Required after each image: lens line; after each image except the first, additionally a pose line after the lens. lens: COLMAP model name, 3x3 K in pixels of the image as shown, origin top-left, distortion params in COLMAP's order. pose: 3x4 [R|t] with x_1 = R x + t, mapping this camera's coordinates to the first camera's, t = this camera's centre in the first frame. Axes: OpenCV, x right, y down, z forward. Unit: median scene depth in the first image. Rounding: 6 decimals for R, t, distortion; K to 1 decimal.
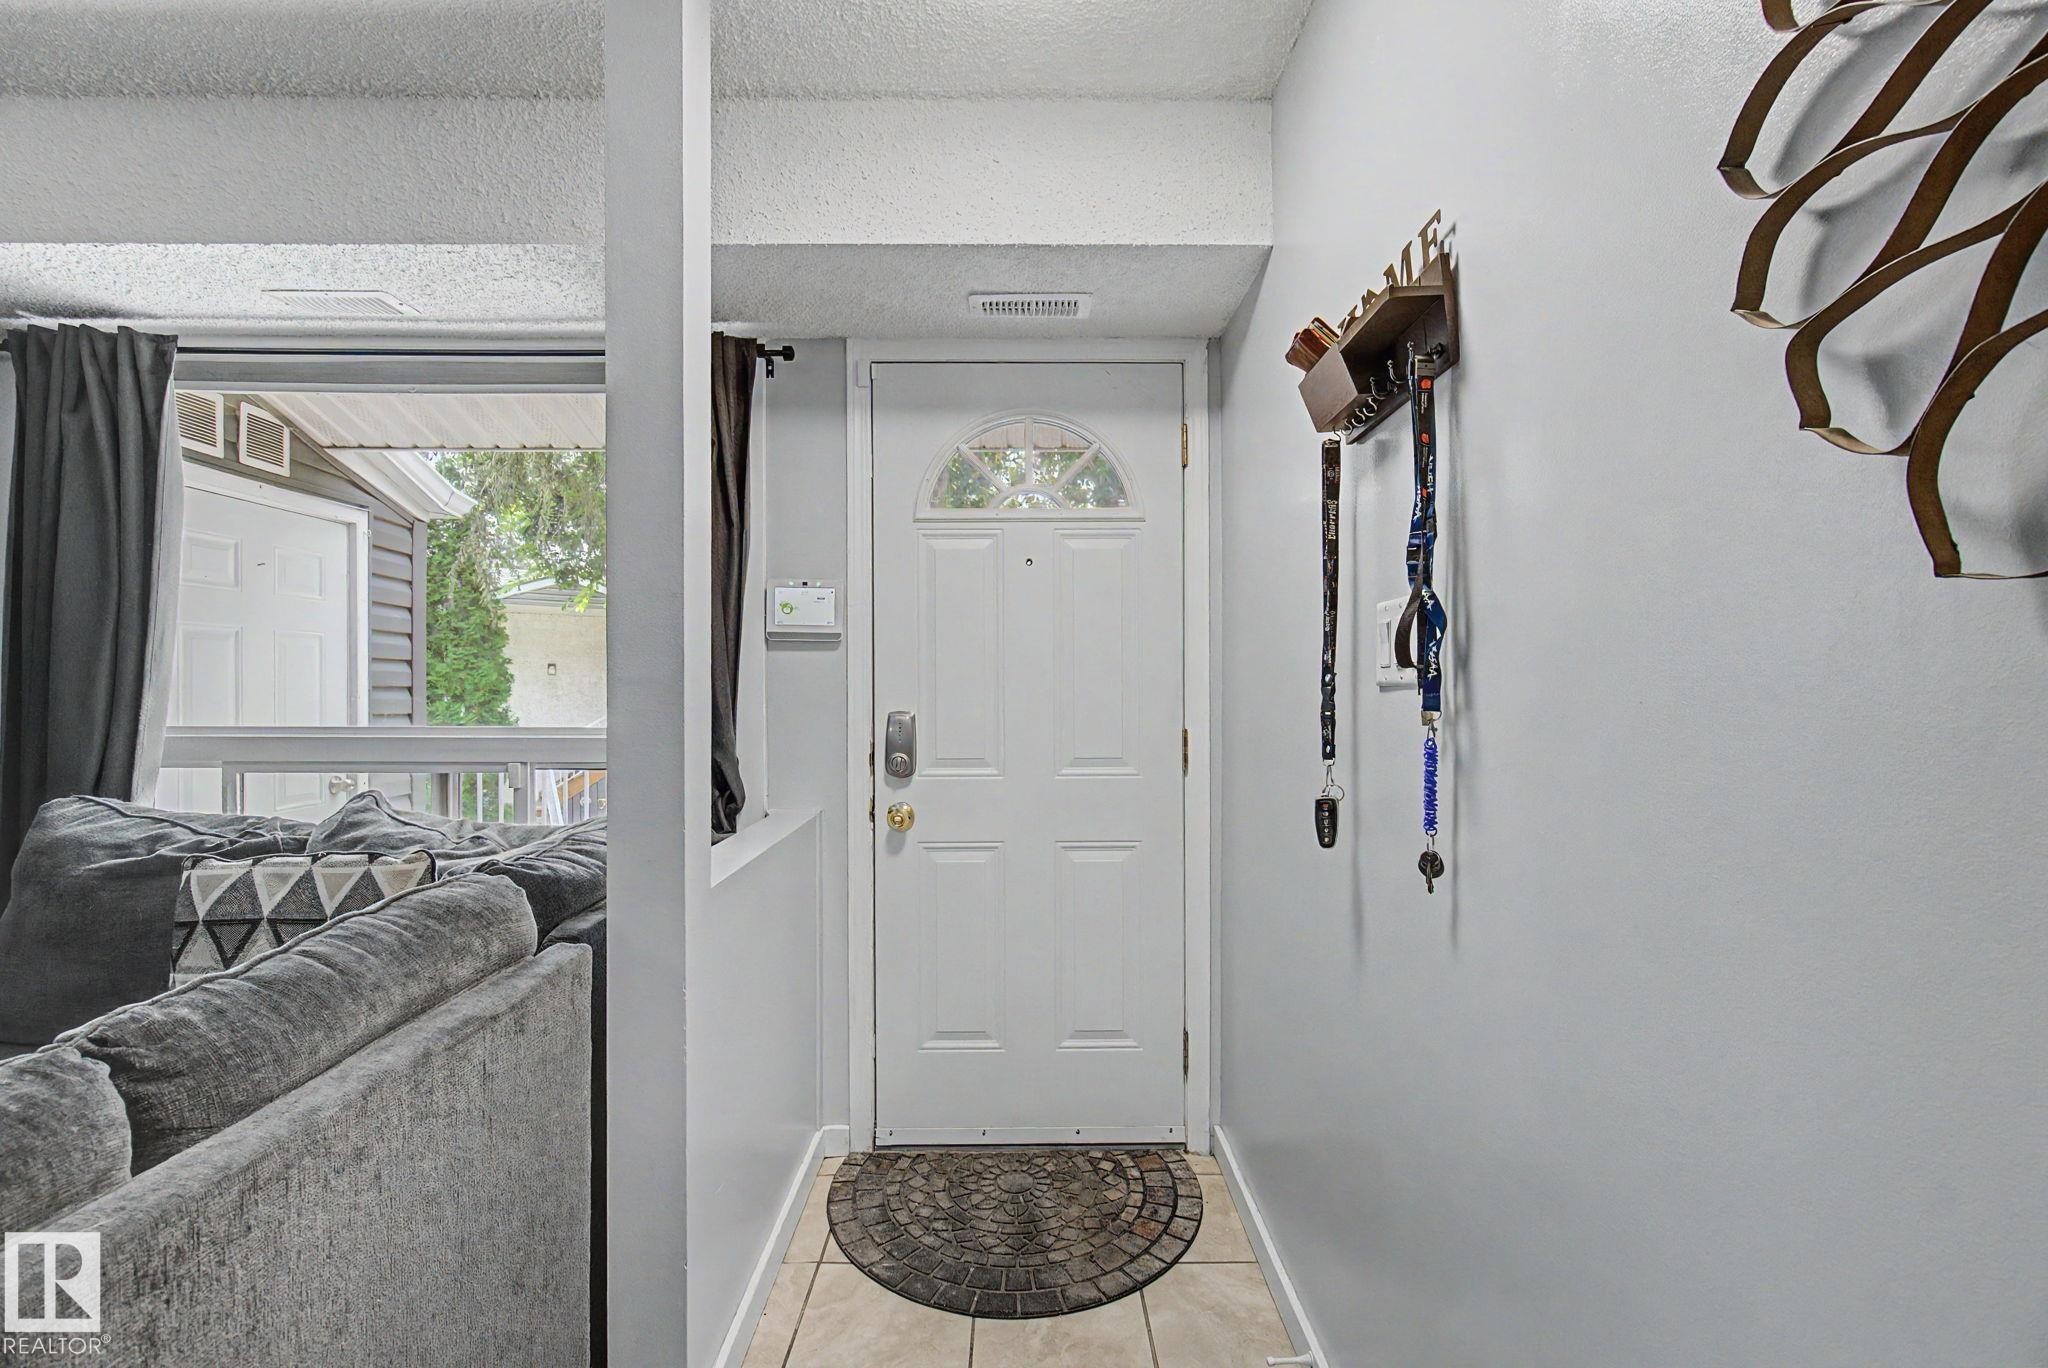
lens RADIAL K [[883.8, 0, 1025.2], [0, 883.8, 673.4], [0, 0, 1]] dist [0.001163, 0.000311]
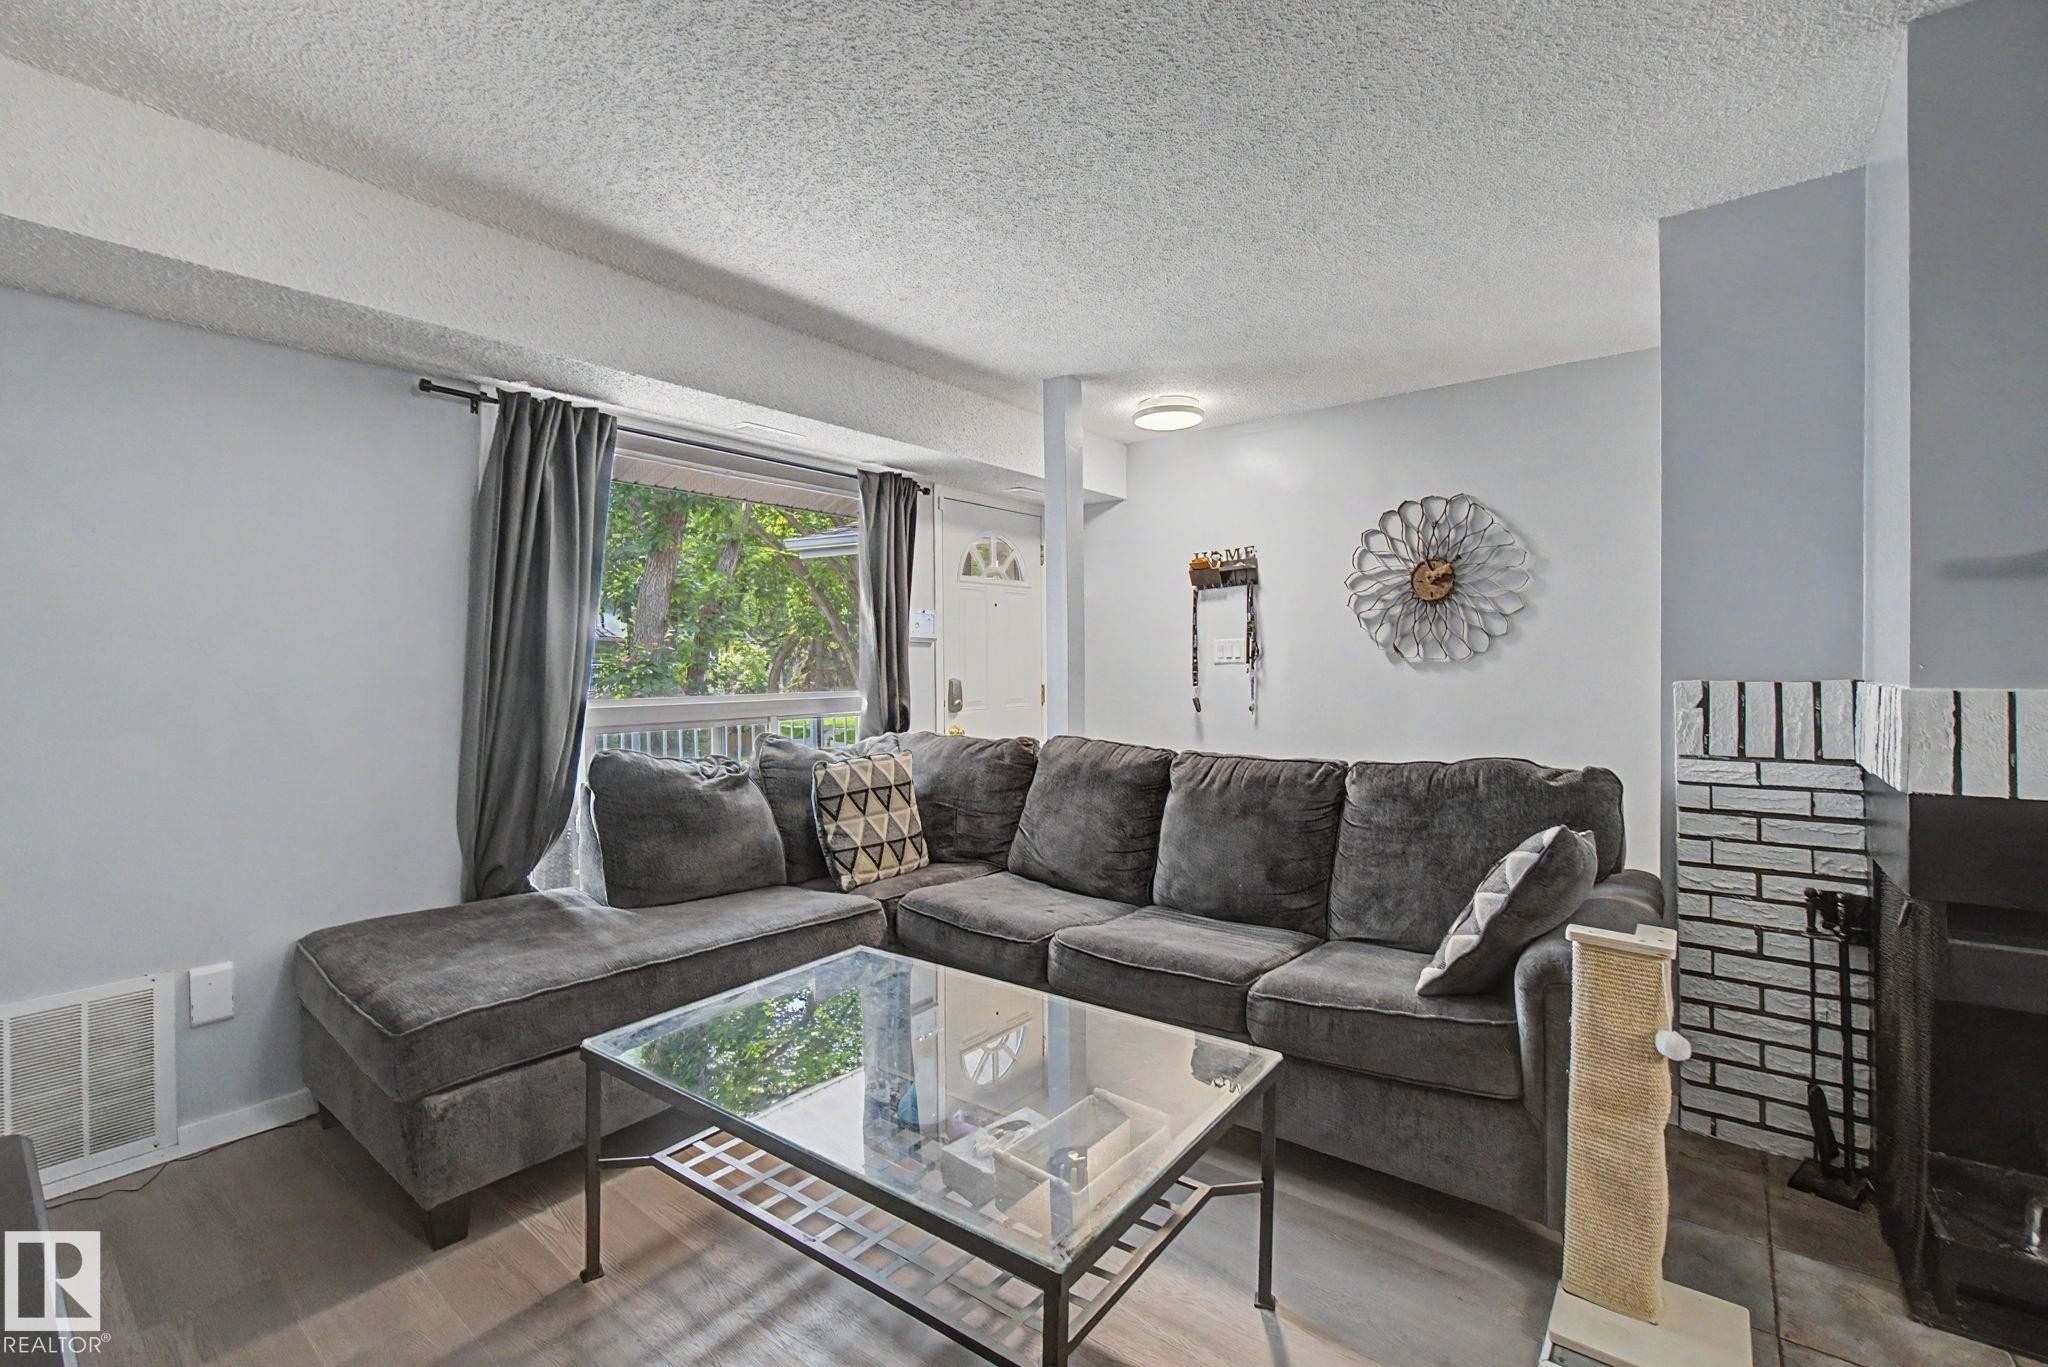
lens RADIAL K [[883.8, 0, 1025.2], [0, 883.8, 672.9], [0, 0, 1]] dist [0.001163, 0.000311]
pose [[0.634953, -0.014042, 0.772423, -1.751459], [0.000451, 0.999841, 0.017806, -0.008469], [-0.772551, -0.010958, 0.634858, -0.401263]]
